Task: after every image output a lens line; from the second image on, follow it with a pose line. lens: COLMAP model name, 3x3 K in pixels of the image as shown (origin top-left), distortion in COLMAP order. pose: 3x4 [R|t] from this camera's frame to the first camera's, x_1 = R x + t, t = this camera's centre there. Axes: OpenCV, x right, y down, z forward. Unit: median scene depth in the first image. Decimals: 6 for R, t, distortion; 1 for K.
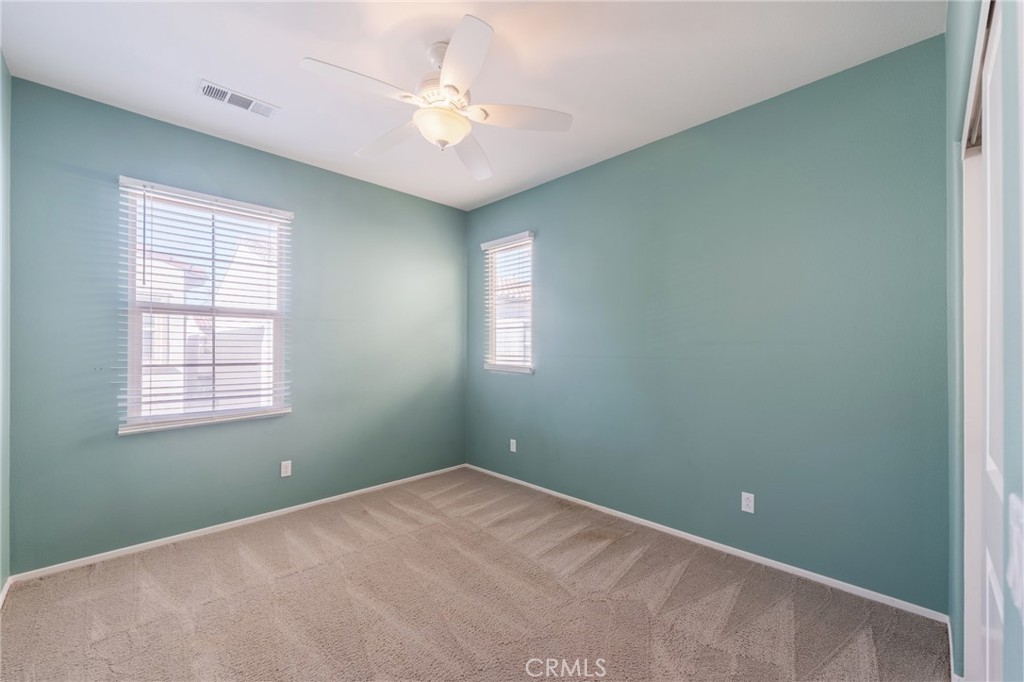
lens RADIAL K [[415.9, 0, 510.2], [0, 415.9, 348.5], [0, 0, 1]] dist [-0.001496, -0.000480]
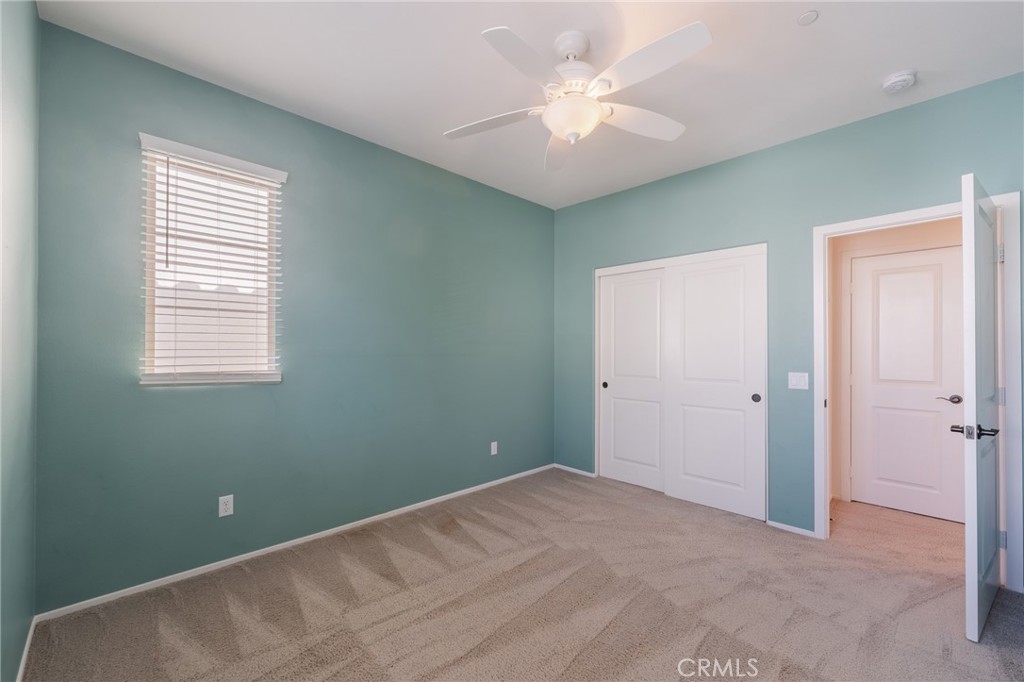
lens RADIAL K [[415.9, 0, 510.2], [0, 415.9, 342.2], [0, 0, 1]] dist [-0.001496, -0.000480]
pose [[-0.000083, 0.003647, 0.999993, -0.735509], [-0.015958, 0.999866, -0.003648, -0.010052], [-0.999873, -0.015958, -0.000025, 0.732033]]
